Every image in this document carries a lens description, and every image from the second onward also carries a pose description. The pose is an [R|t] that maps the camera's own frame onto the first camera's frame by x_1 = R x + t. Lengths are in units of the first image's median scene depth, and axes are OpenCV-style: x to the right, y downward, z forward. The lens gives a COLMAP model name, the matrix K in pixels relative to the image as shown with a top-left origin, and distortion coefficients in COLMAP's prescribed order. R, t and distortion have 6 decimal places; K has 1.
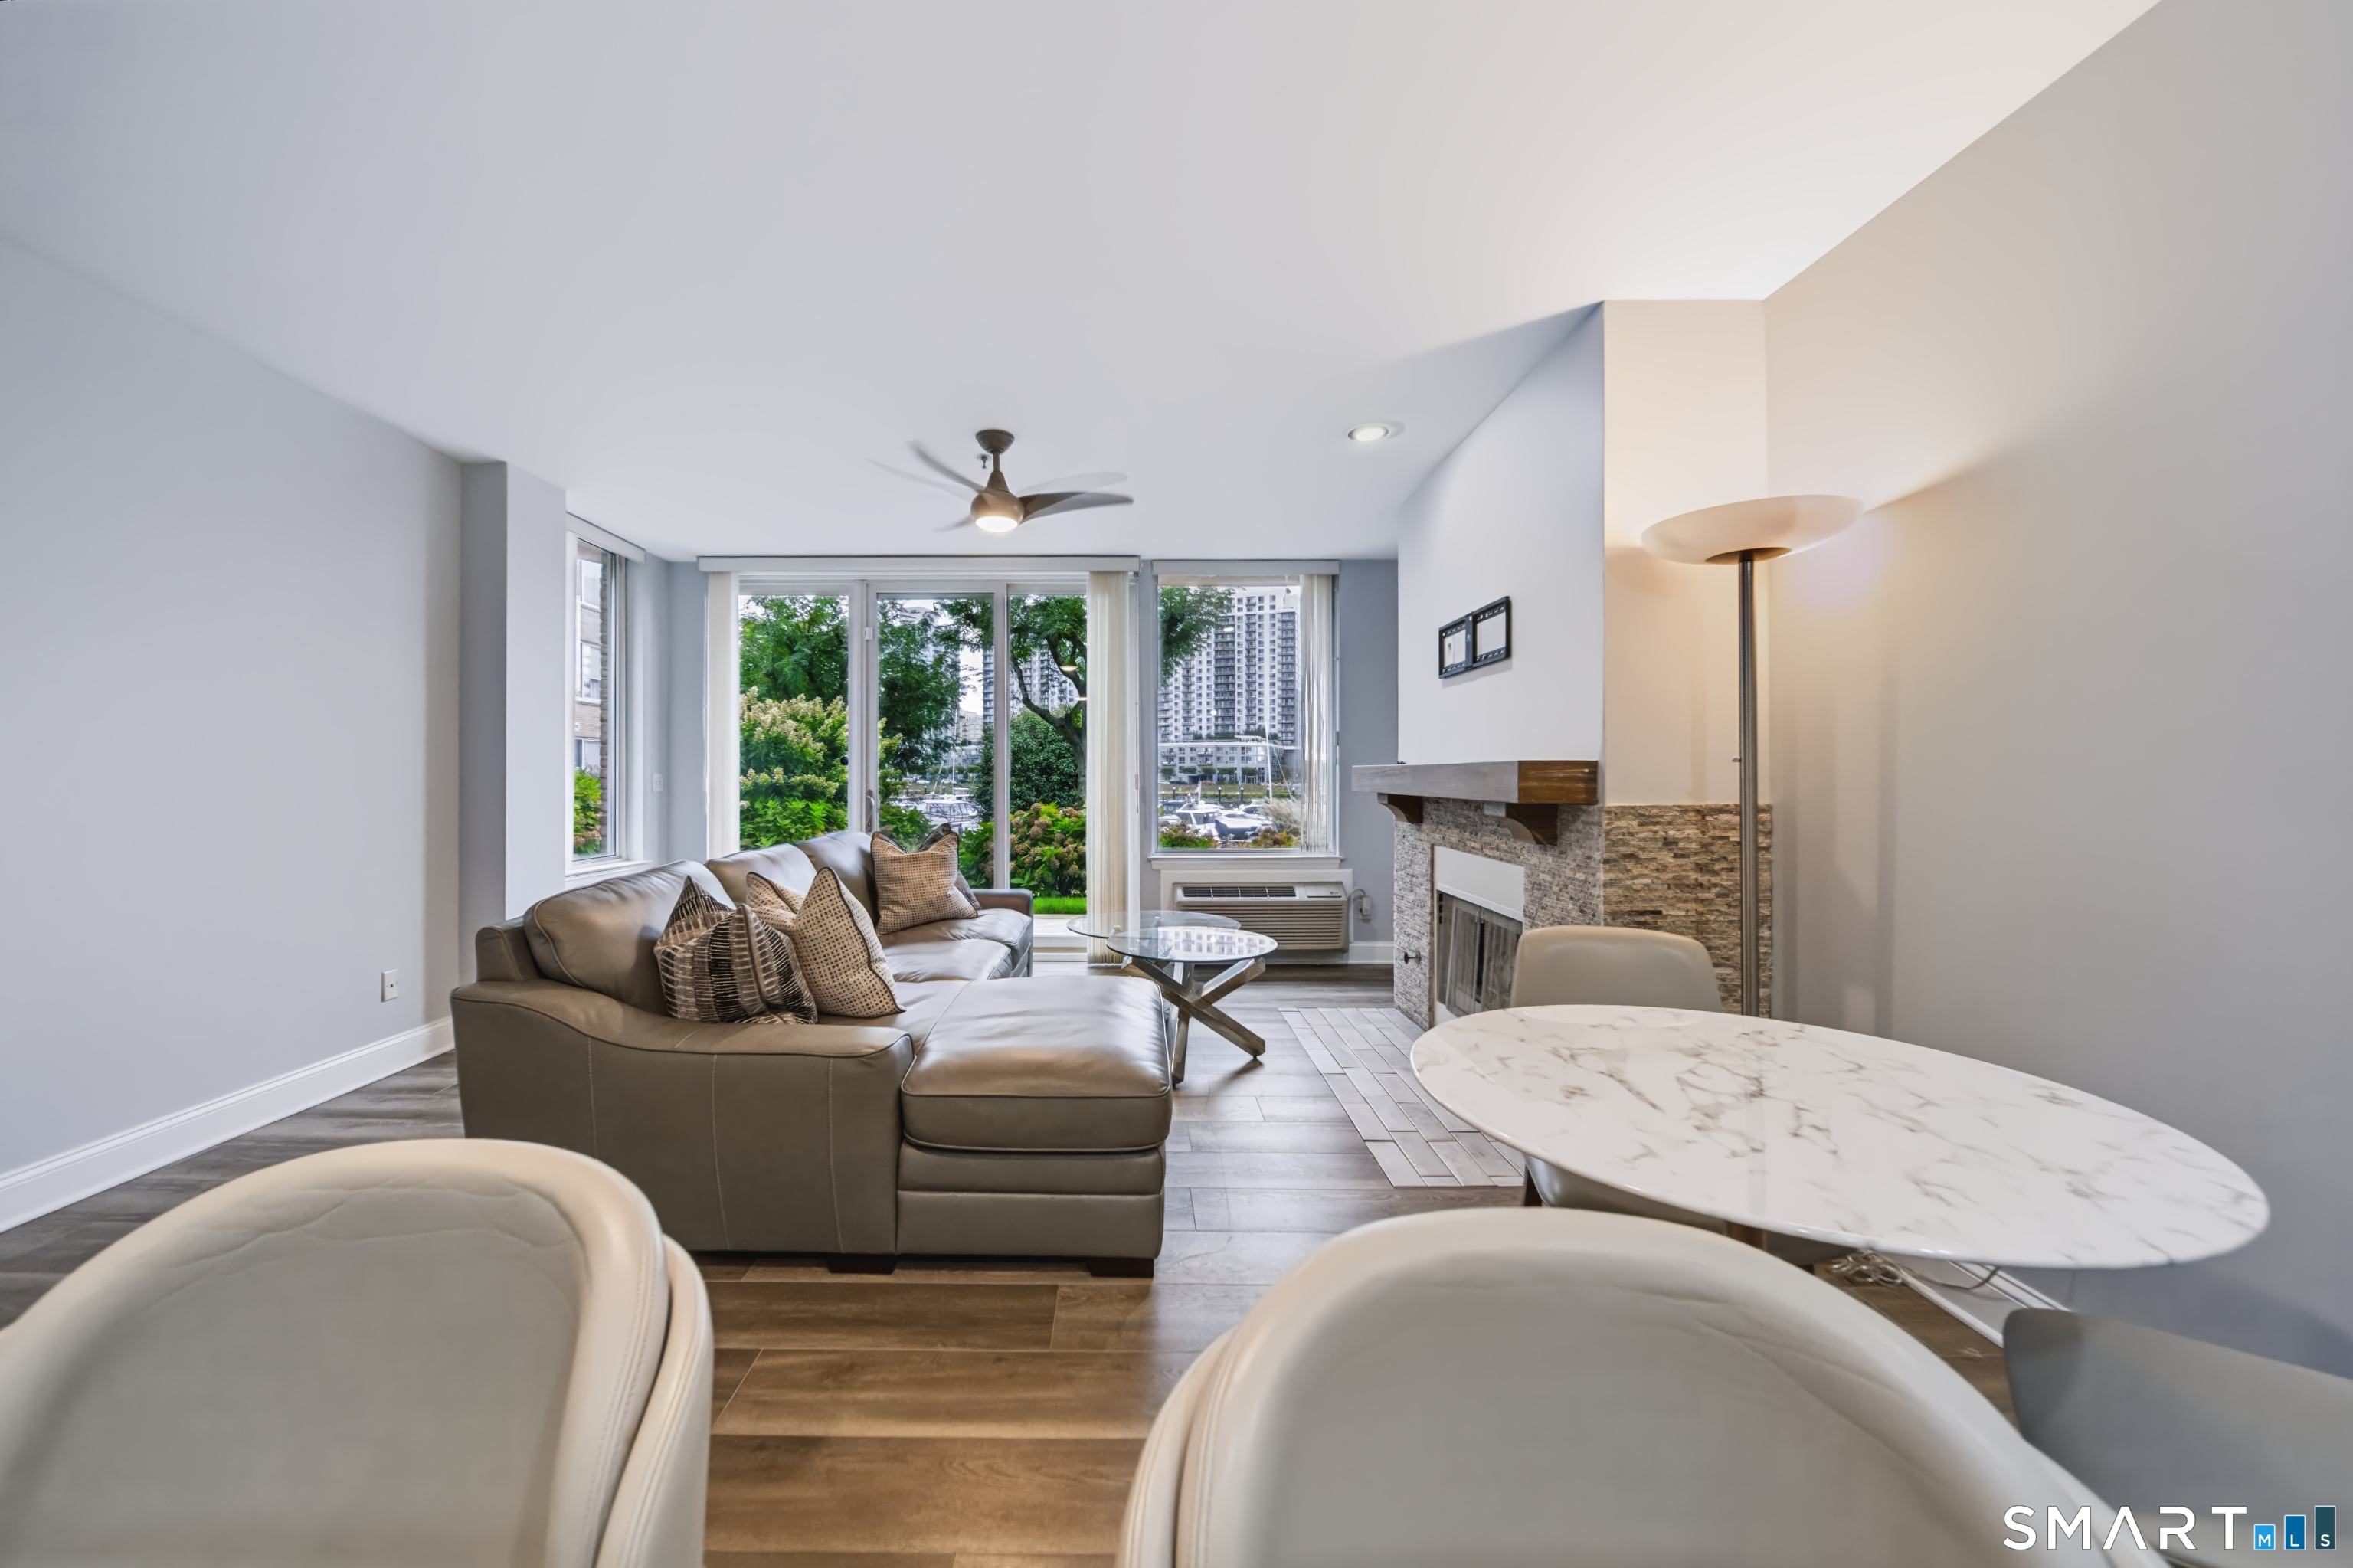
lens RADIAL K [[844.8, 0, 1114.2], [0, 844.8, 779.2], [0, 0, 1]] dist [-0.000584, -0.002176]
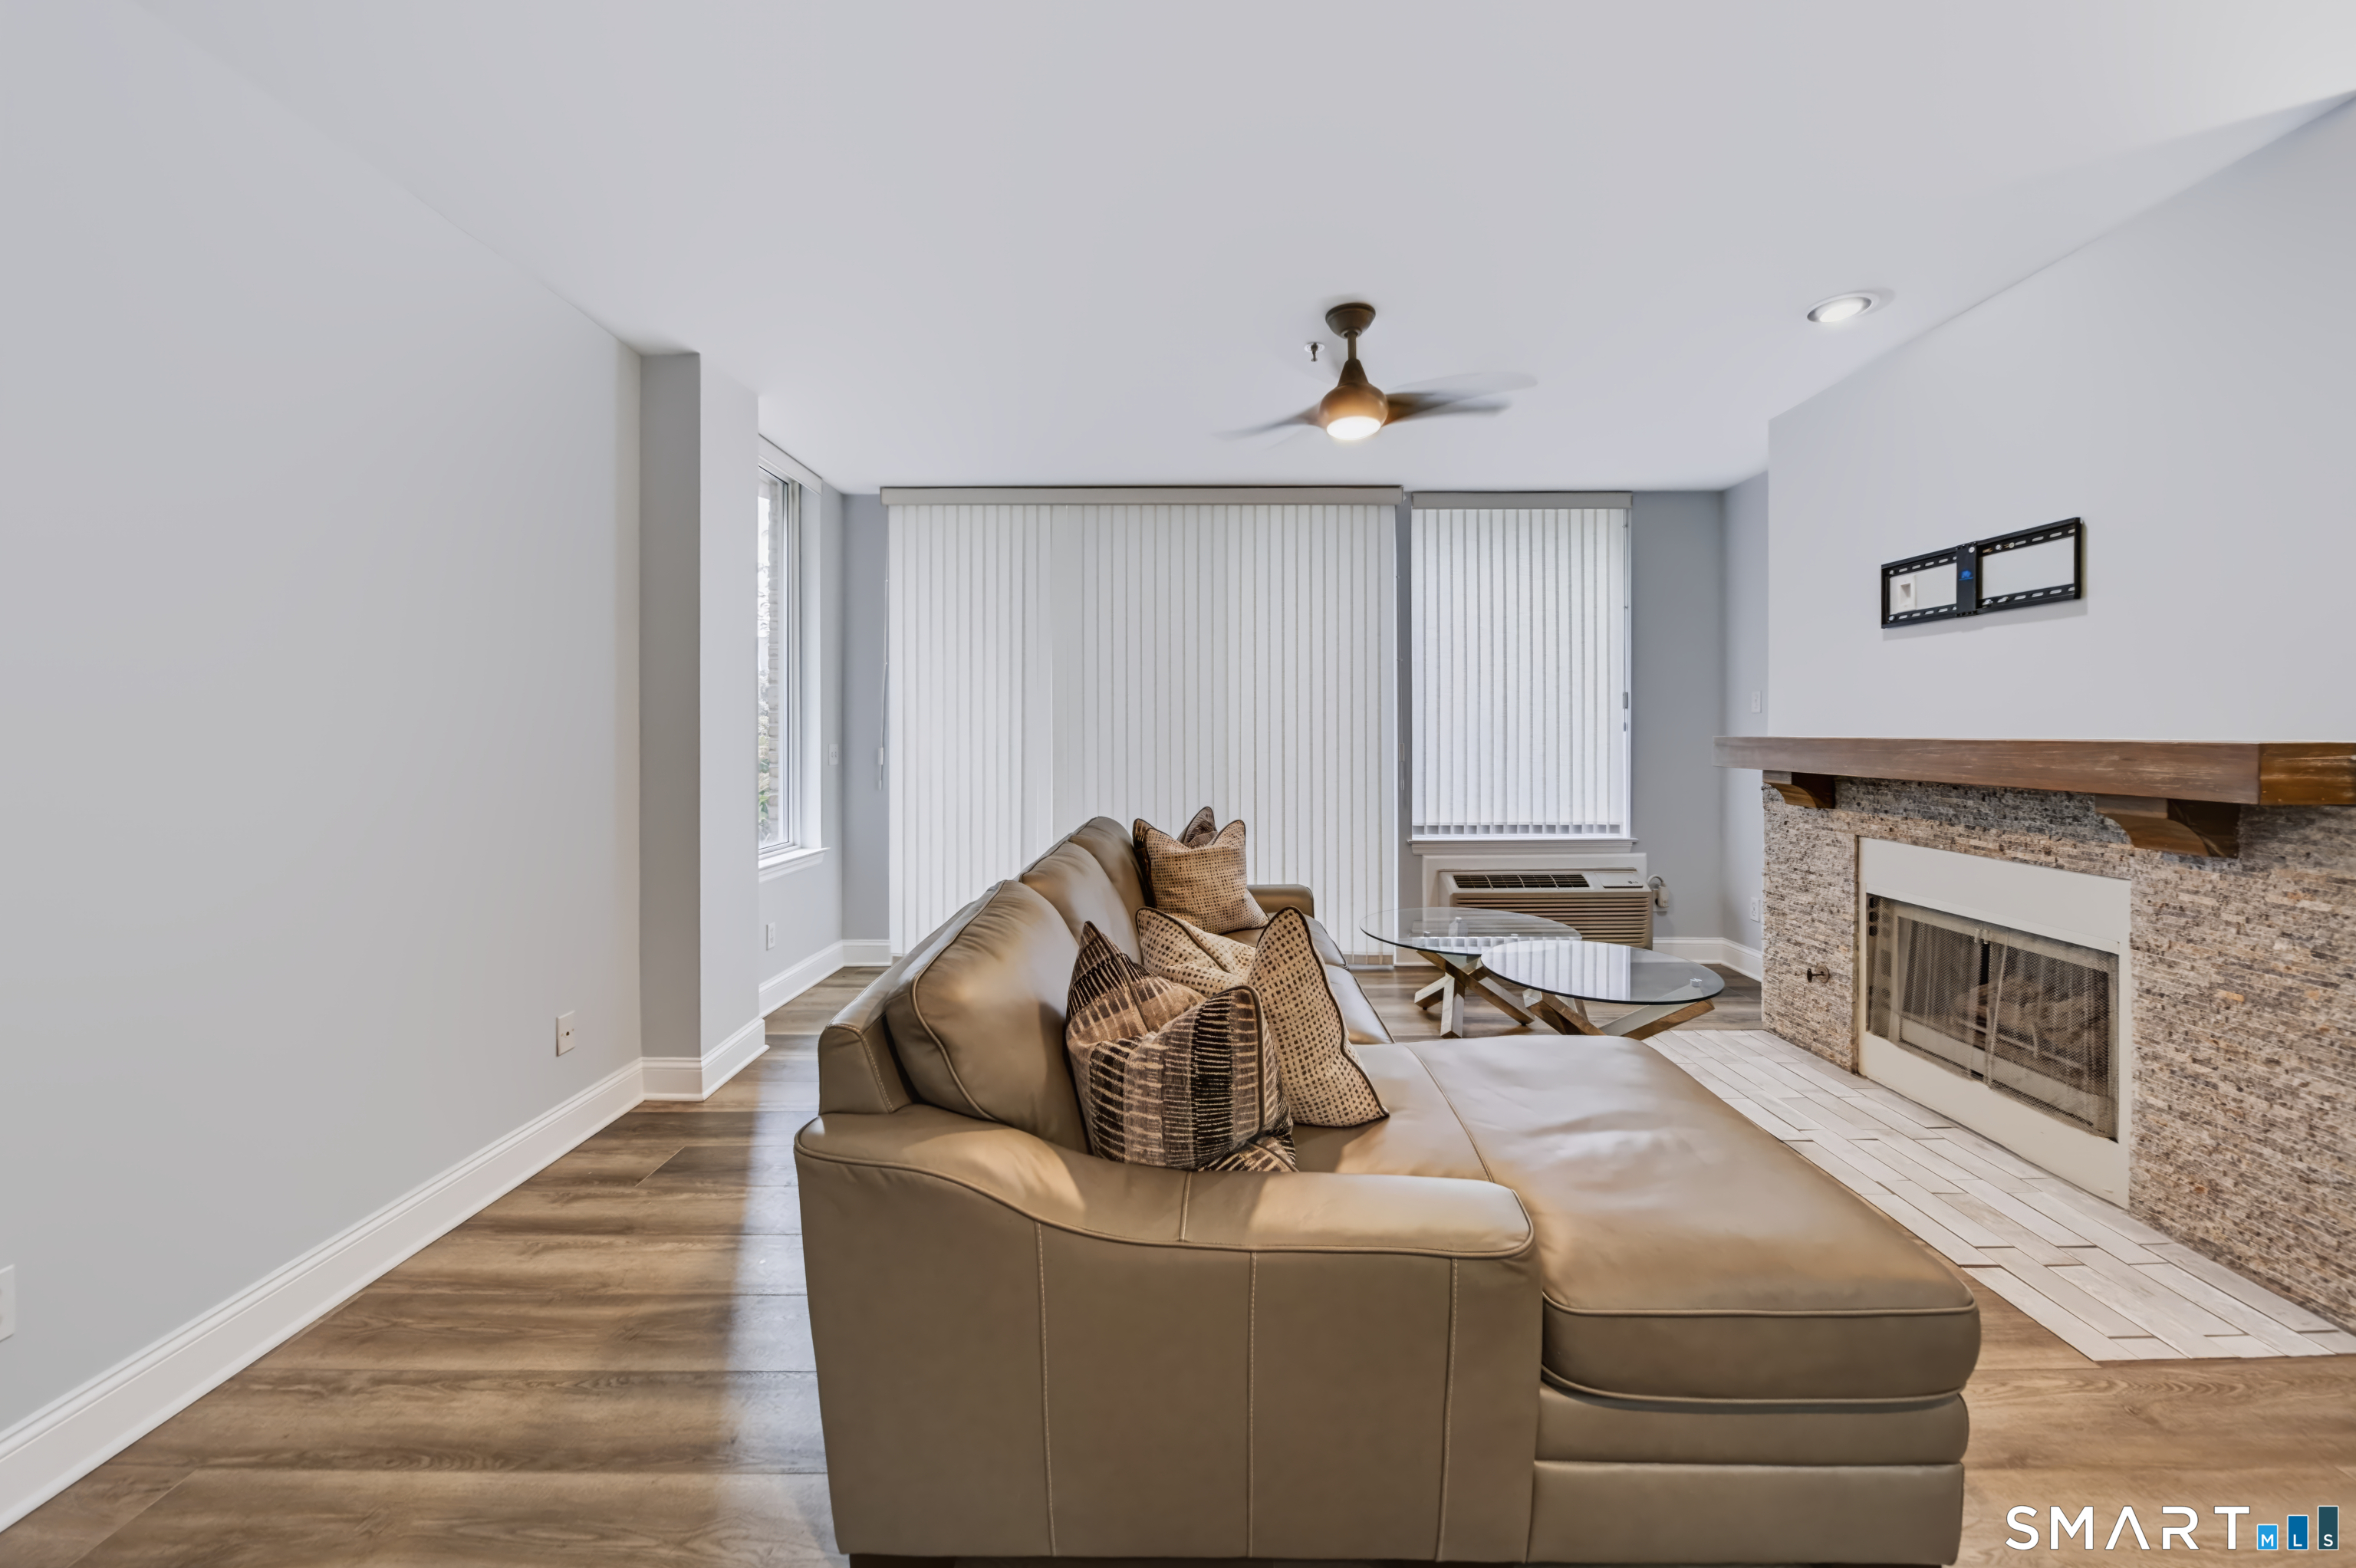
lens RADIAL K [[848.6, 0, 1186.1], [0, 848.6, 739.8], [0, 0, 1]] dist [-0.001566, -0.000396]
pose [[0.999963, -0.003456, 0.007905, -0.373943], [0.003411, 0.999978, 0.005686, -0.029281], [-0.007925, -0.005658, 0.999953, 0.285345]]
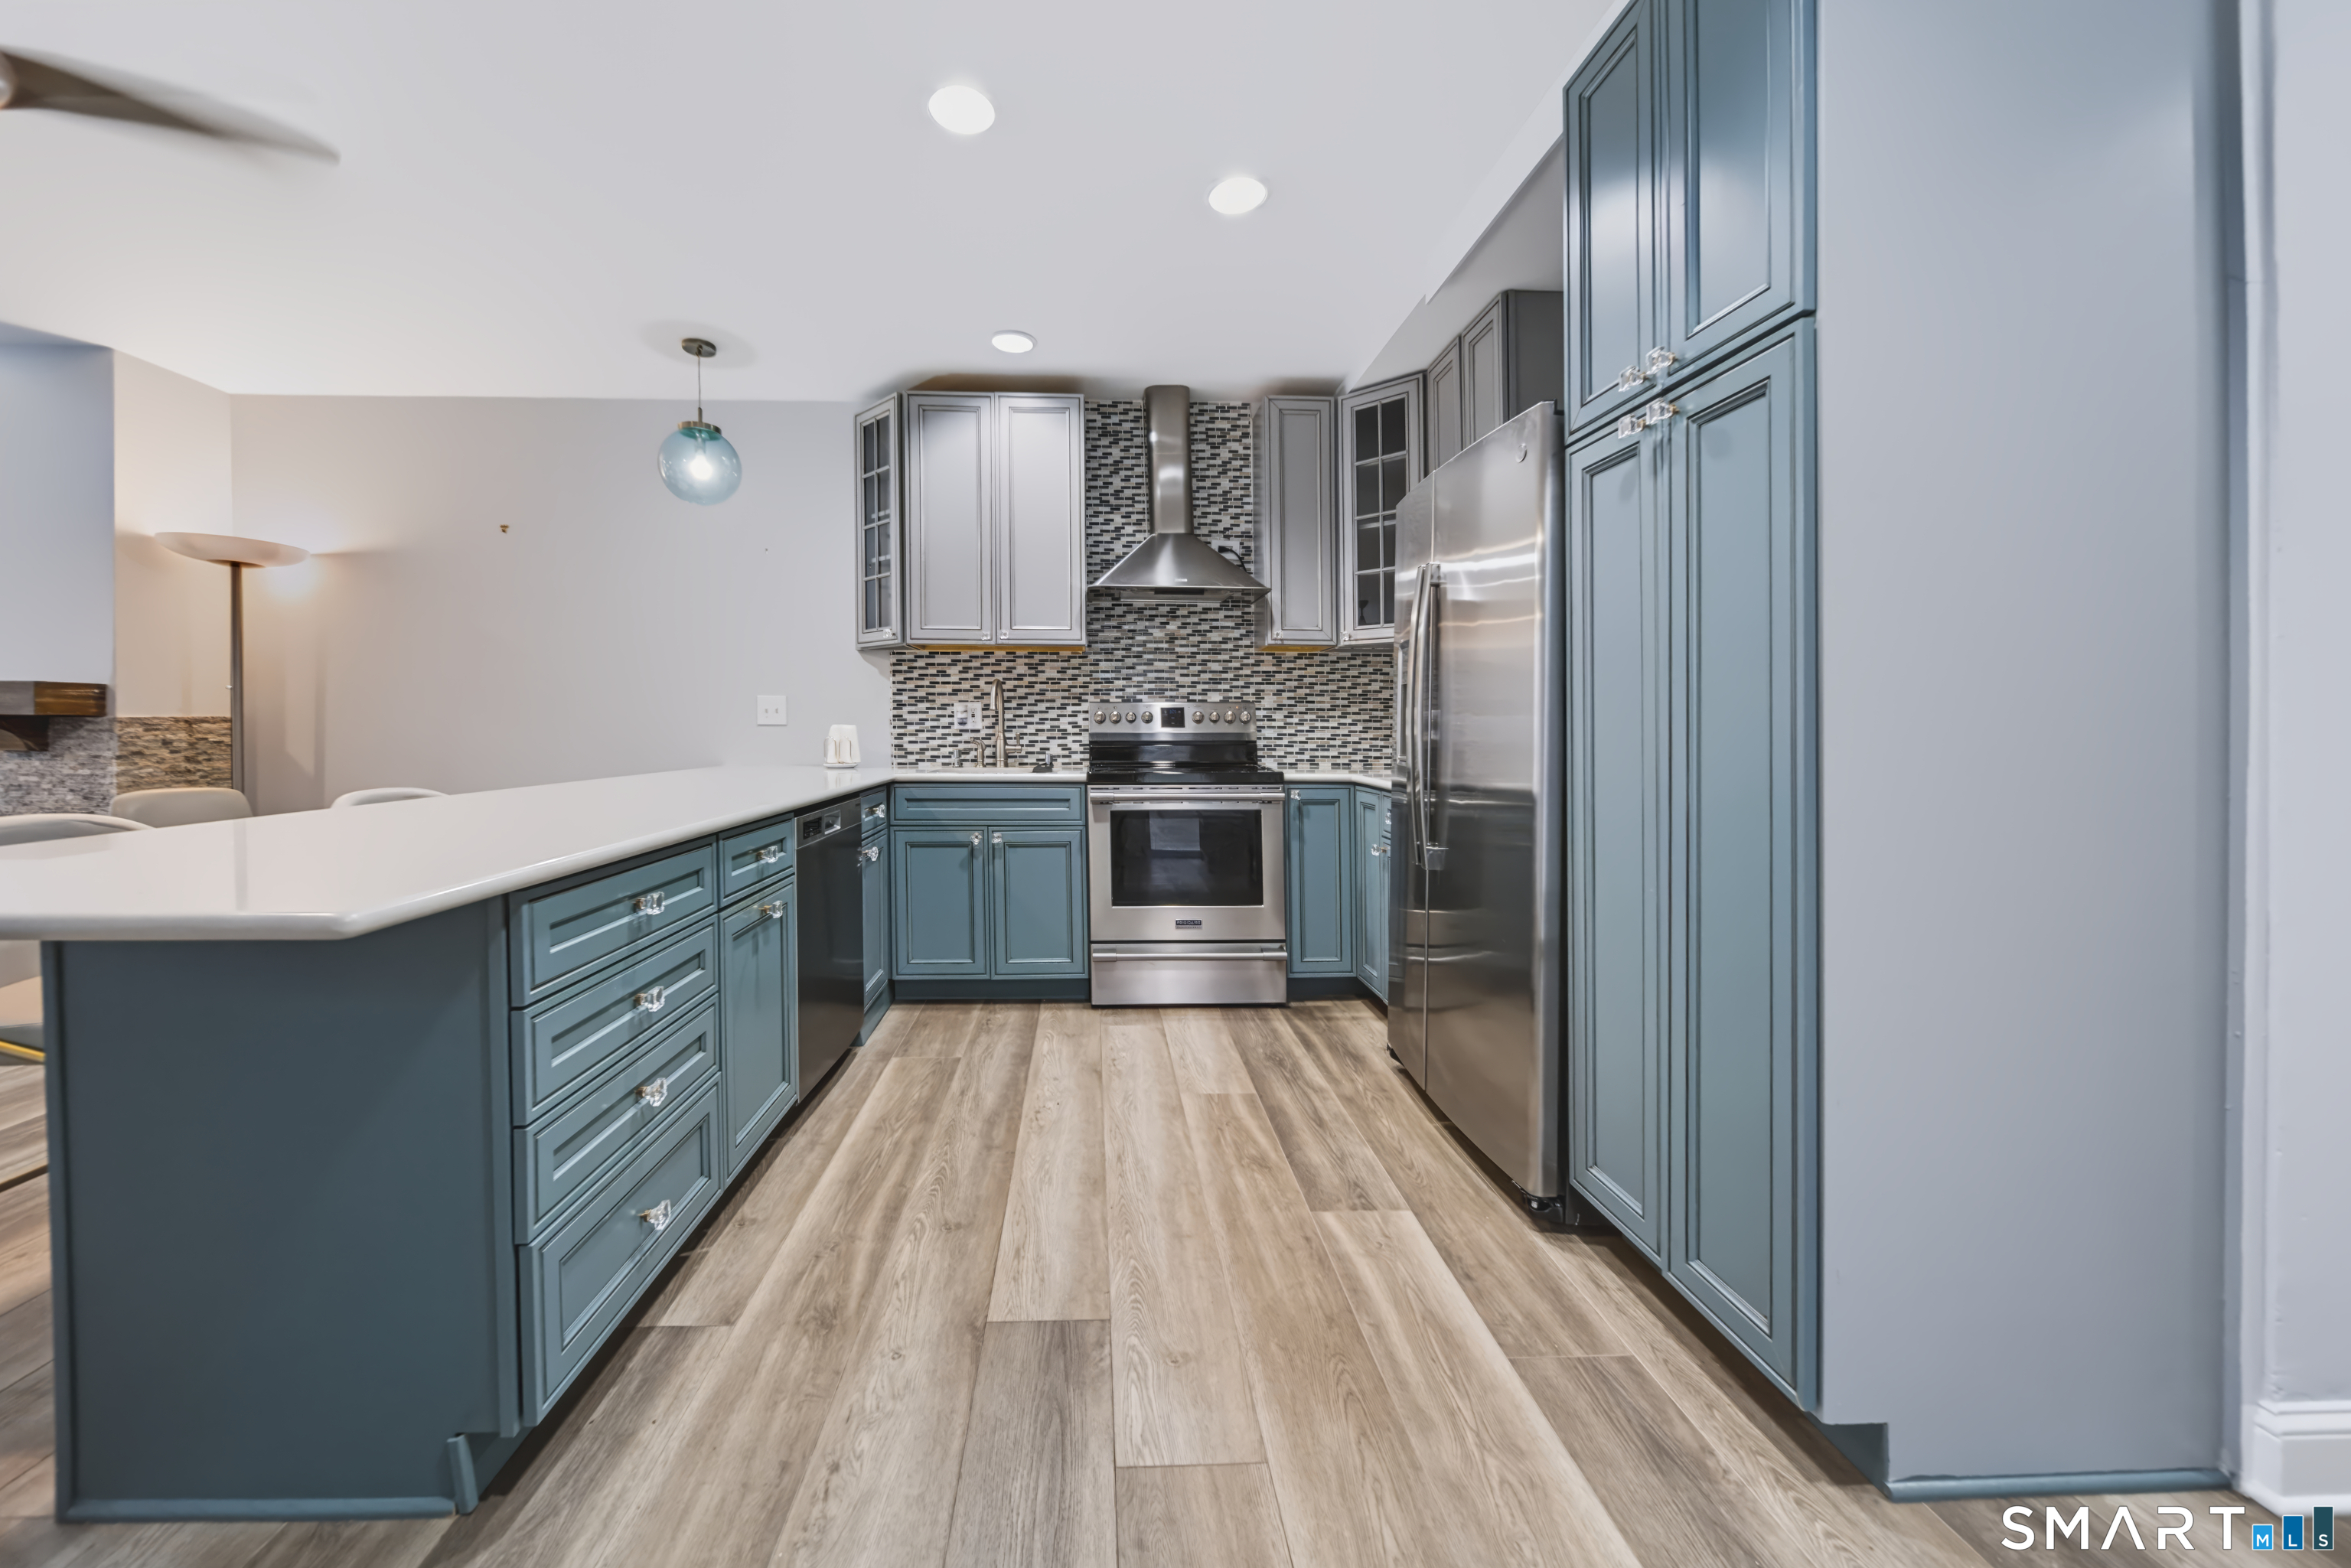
lens RADIAL K [[854.1, 0, 1119.0], [0, 854.1, 735.1], [0, 0, 1]] dist [-0.001780, -0.000530]
pose [[-0.049879, -0.011969, 0.998684, -0.796095], [-0.006446, 0.999911, 0.011662, 0.030487], [-0.998734, -0.005855, -0.049952, -0.504865]]
